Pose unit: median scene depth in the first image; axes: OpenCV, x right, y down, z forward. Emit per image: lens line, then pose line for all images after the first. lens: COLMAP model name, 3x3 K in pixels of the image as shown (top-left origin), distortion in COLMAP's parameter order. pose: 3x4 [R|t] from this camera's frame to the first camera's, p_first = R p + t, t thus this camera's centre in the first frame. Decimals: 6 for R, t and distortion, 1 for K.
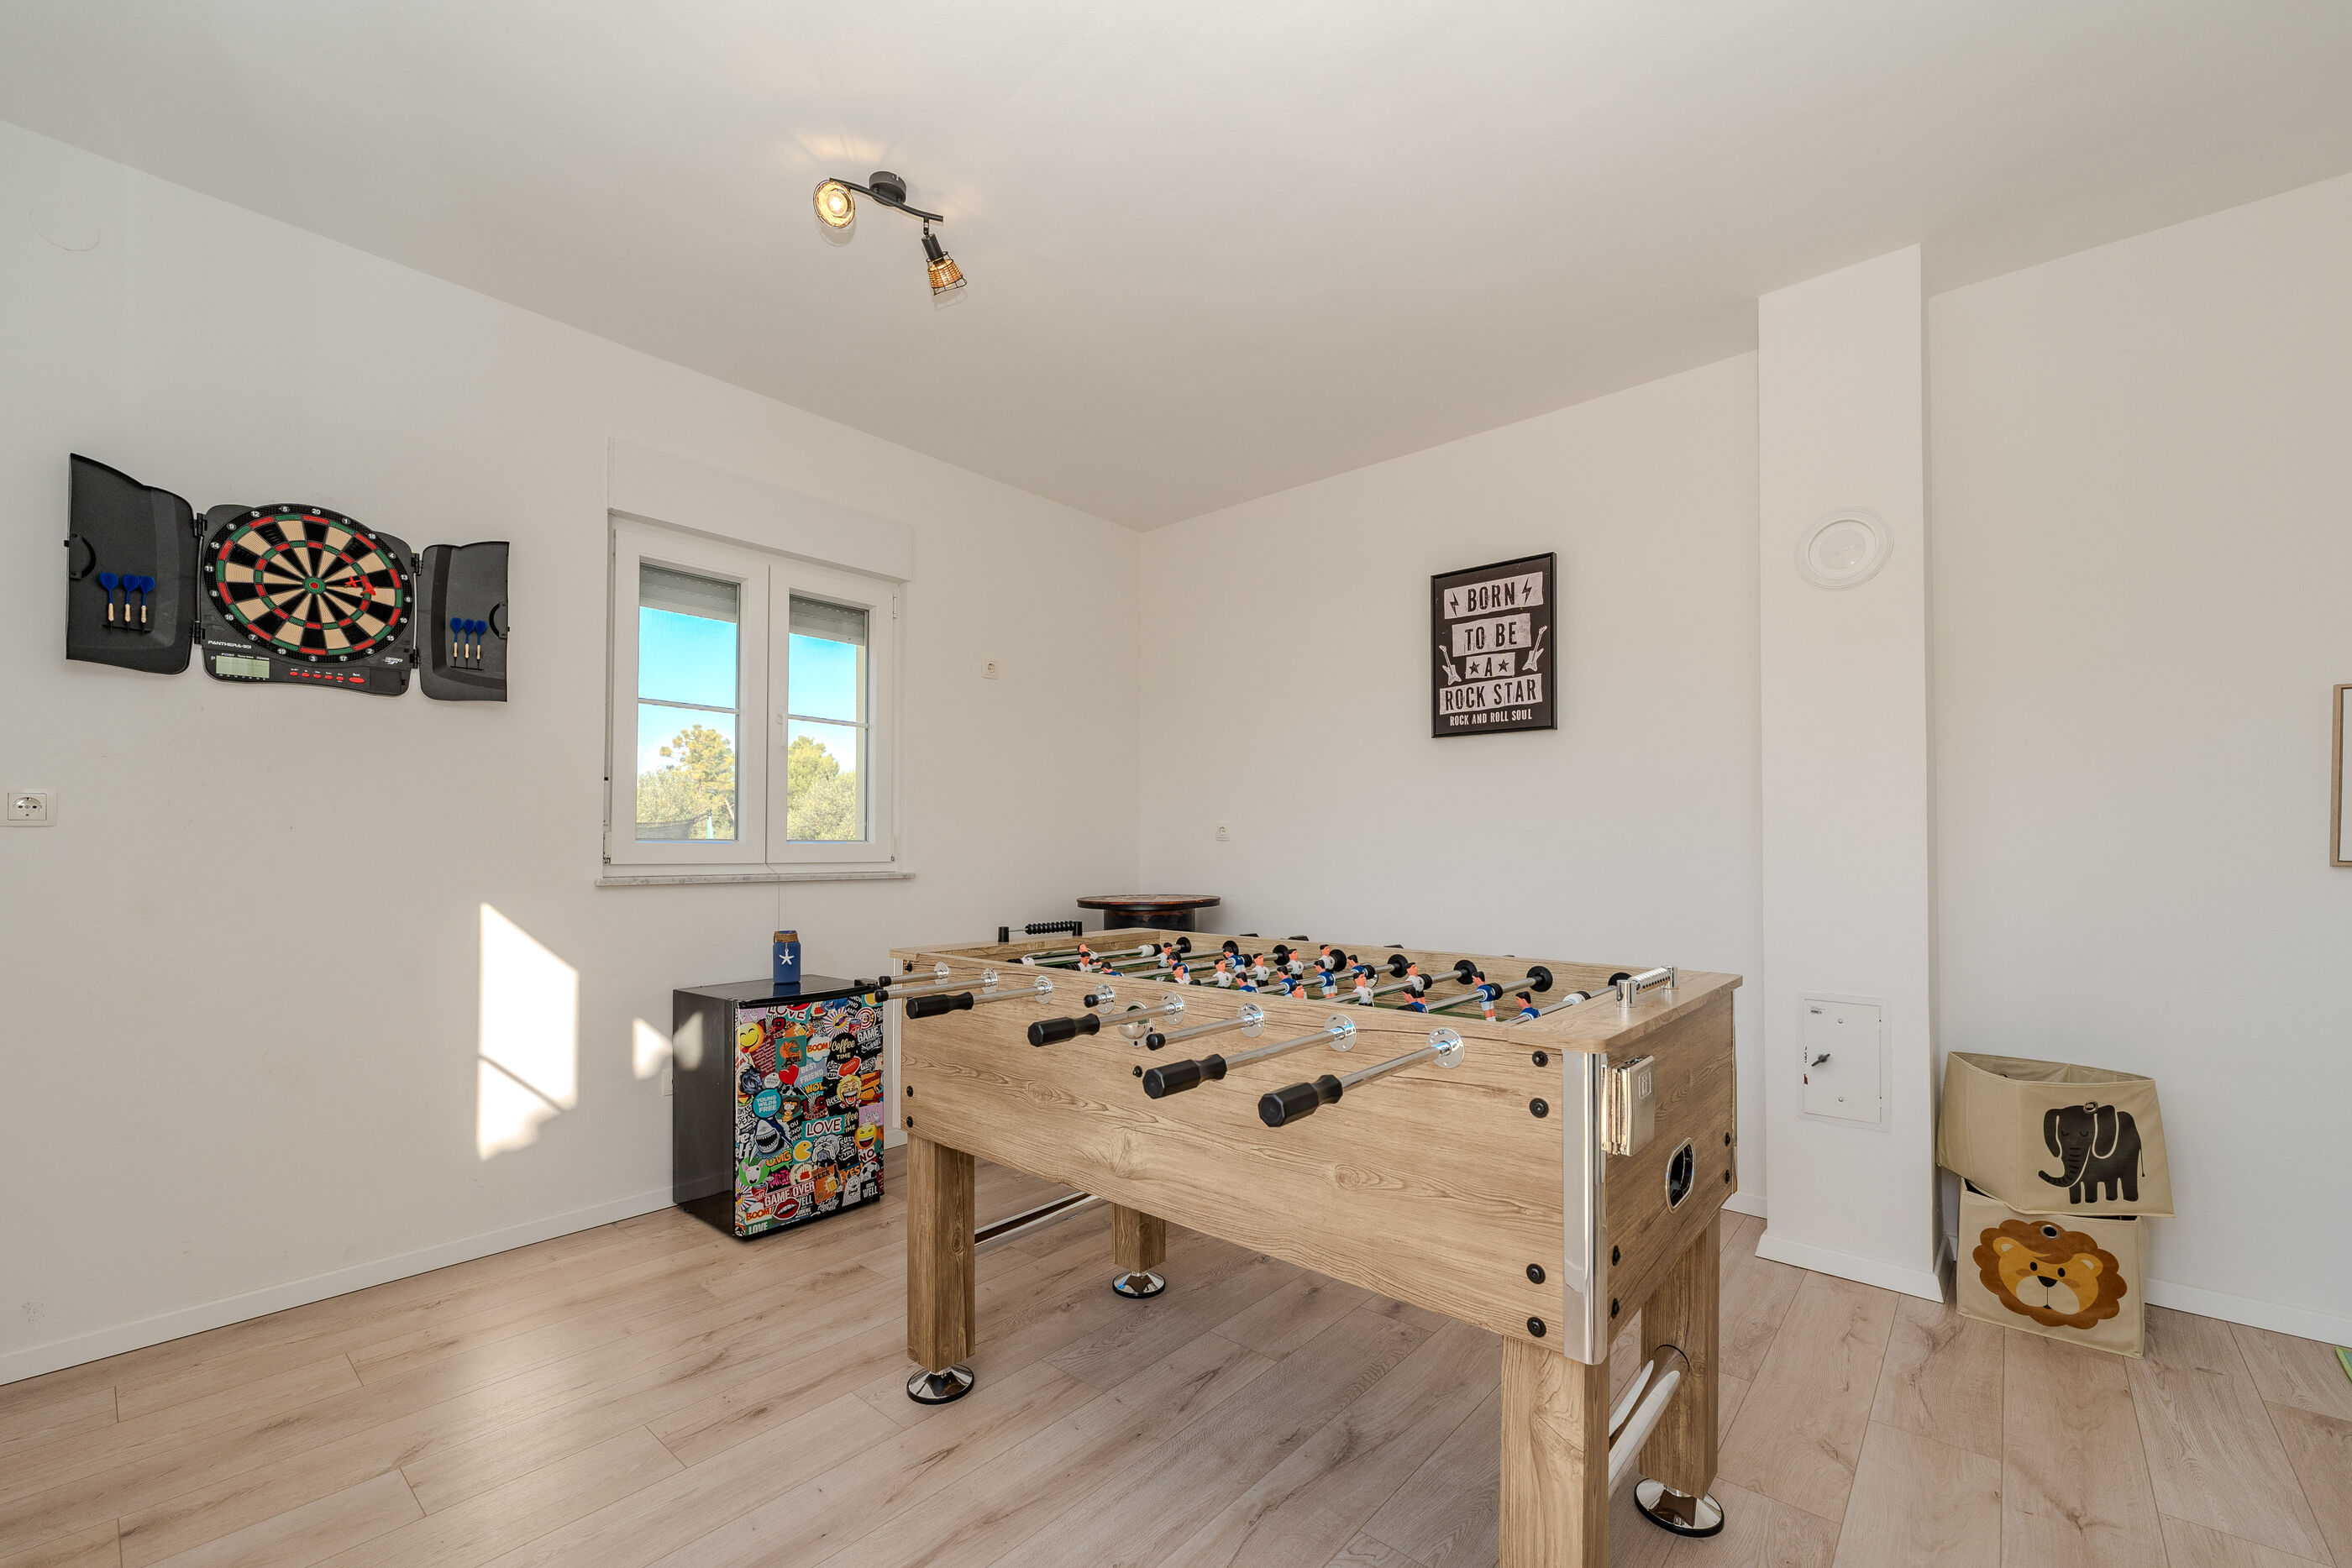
lens RADIAL K [[983.5, 0, 1179.5], [0, 983.5, 817.4], [0, 0, 1]] dist [-0.000793, -0.000266]
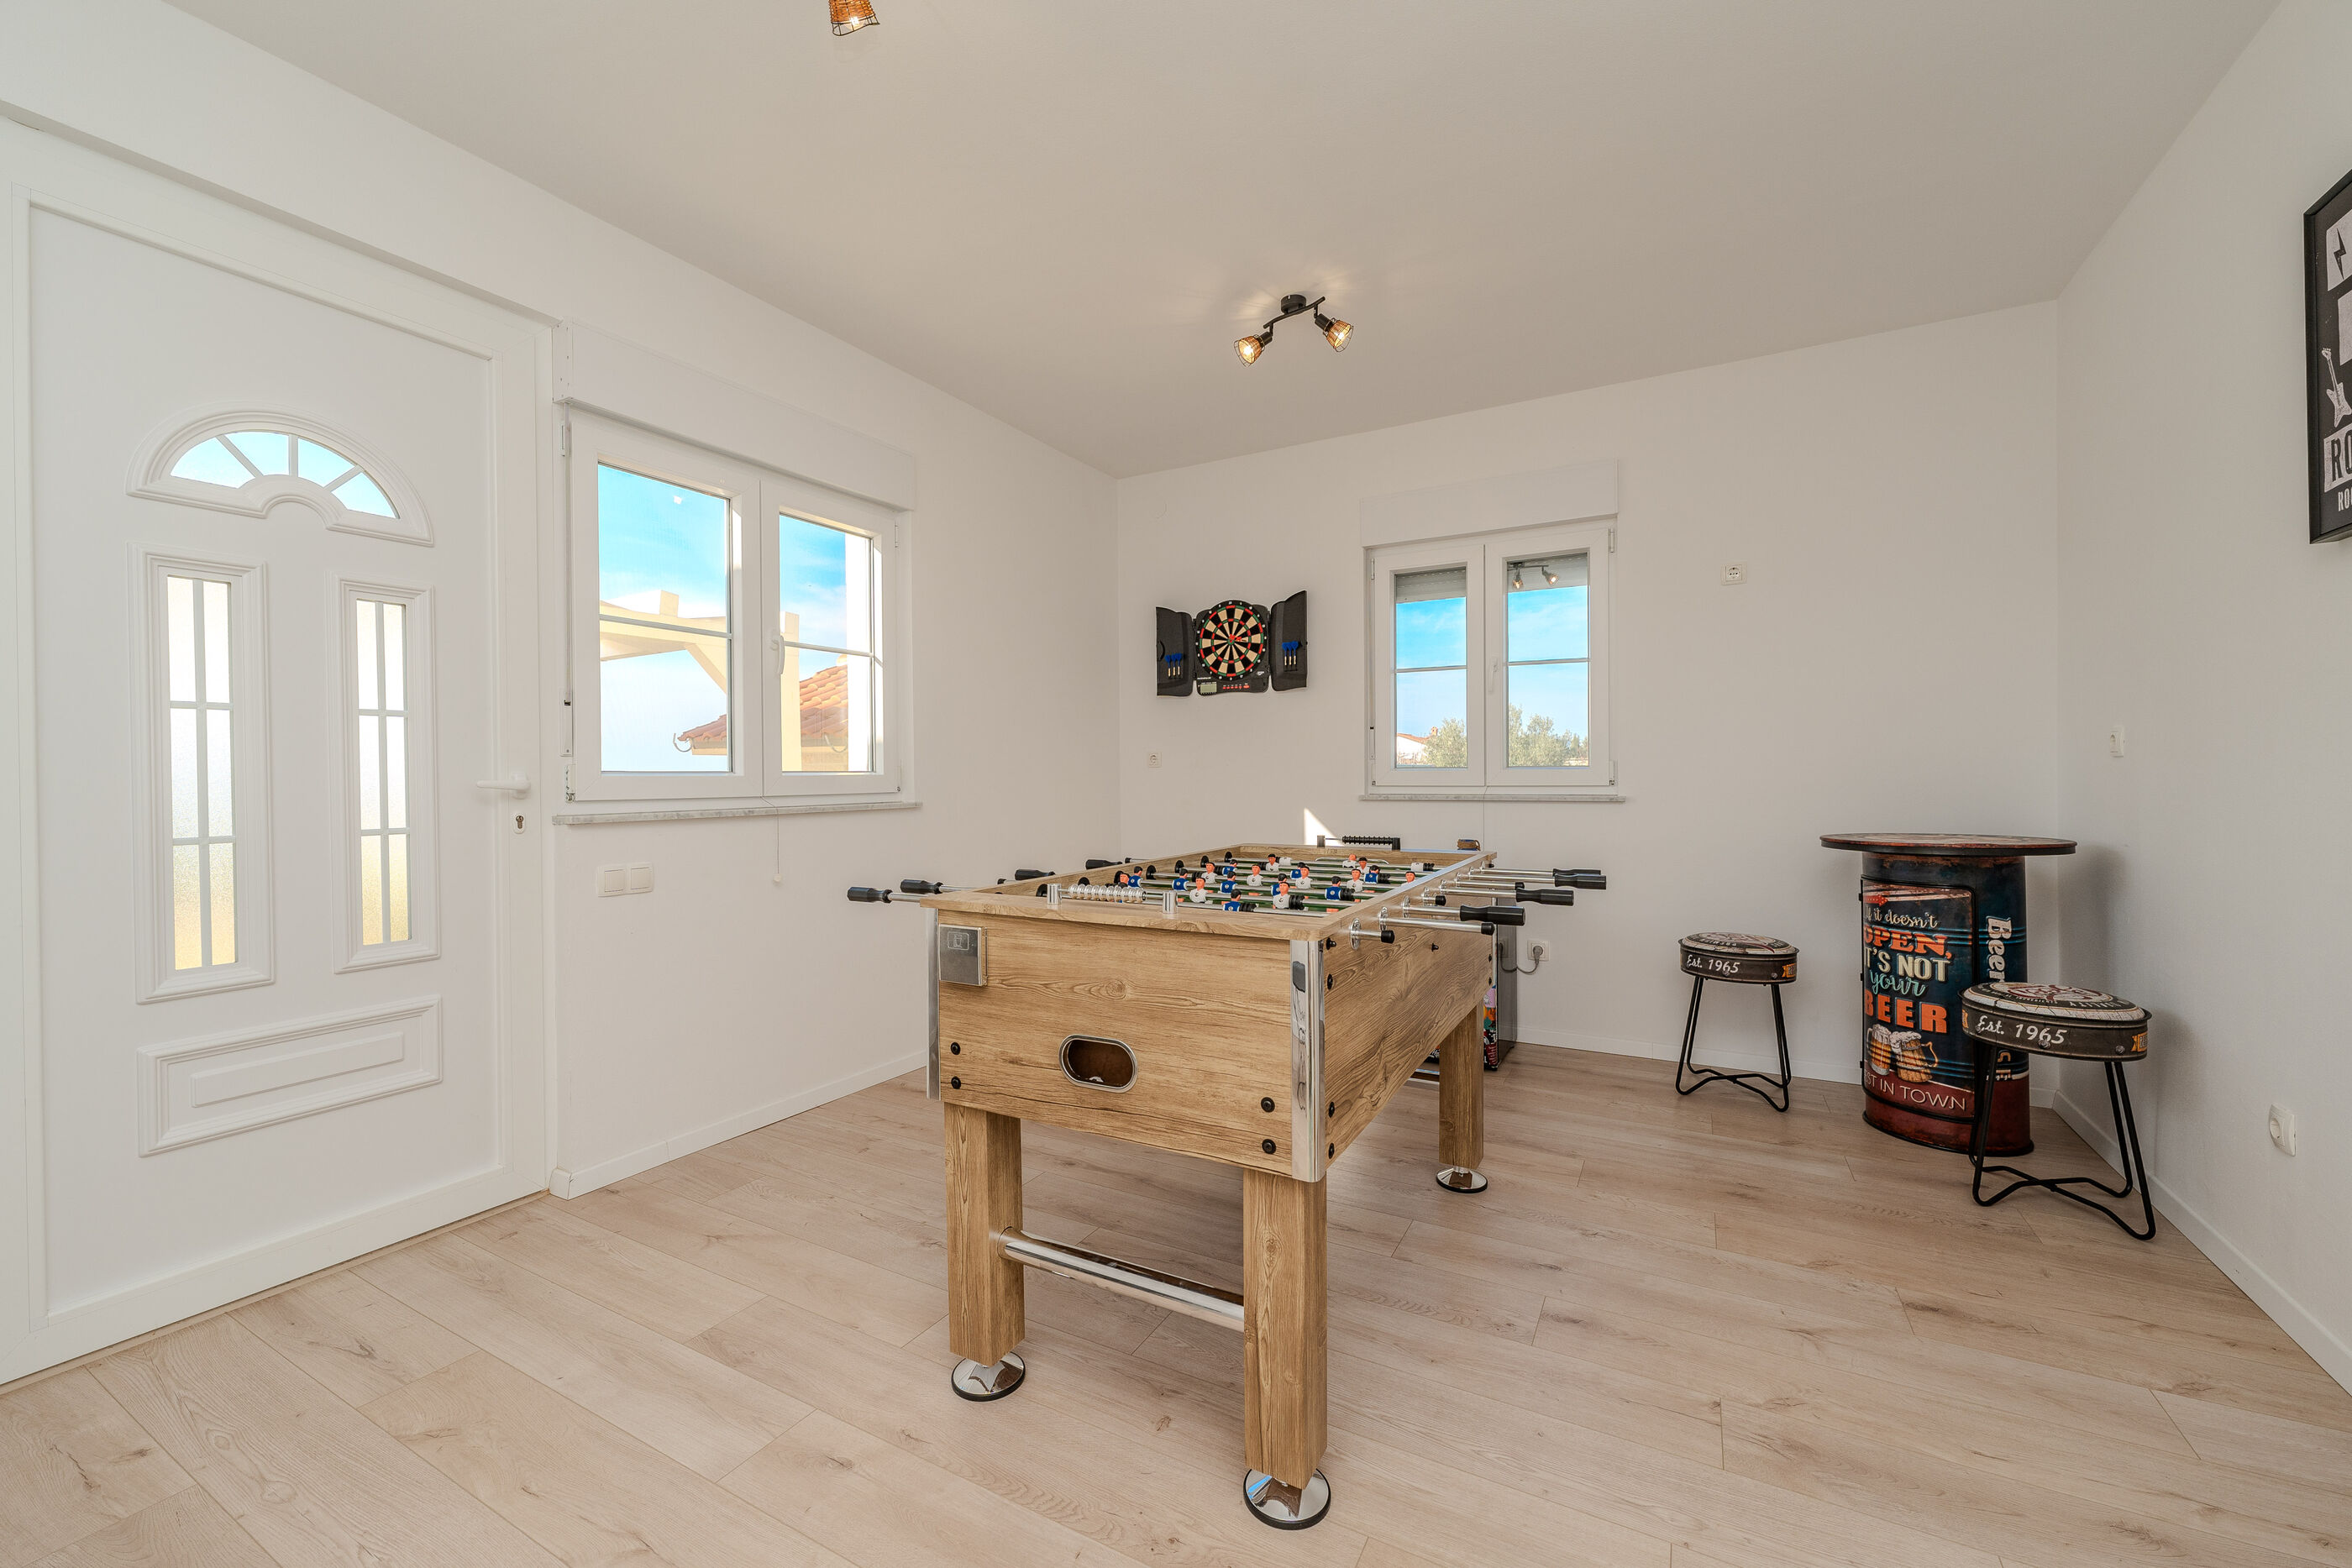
lens RADIAL K [[946.7, 0, 1176.0], [0, 946.7, 784.0], [0, 0, 1]] dist [-0.001026, -0.000076]
pose [[0.188123, 0.006526, -0.982124, 0.923707], [0.040761, 0.999064, 0.014446, 0.015258], [0.981299, -0.042750, 0.187681, 0.516753]]
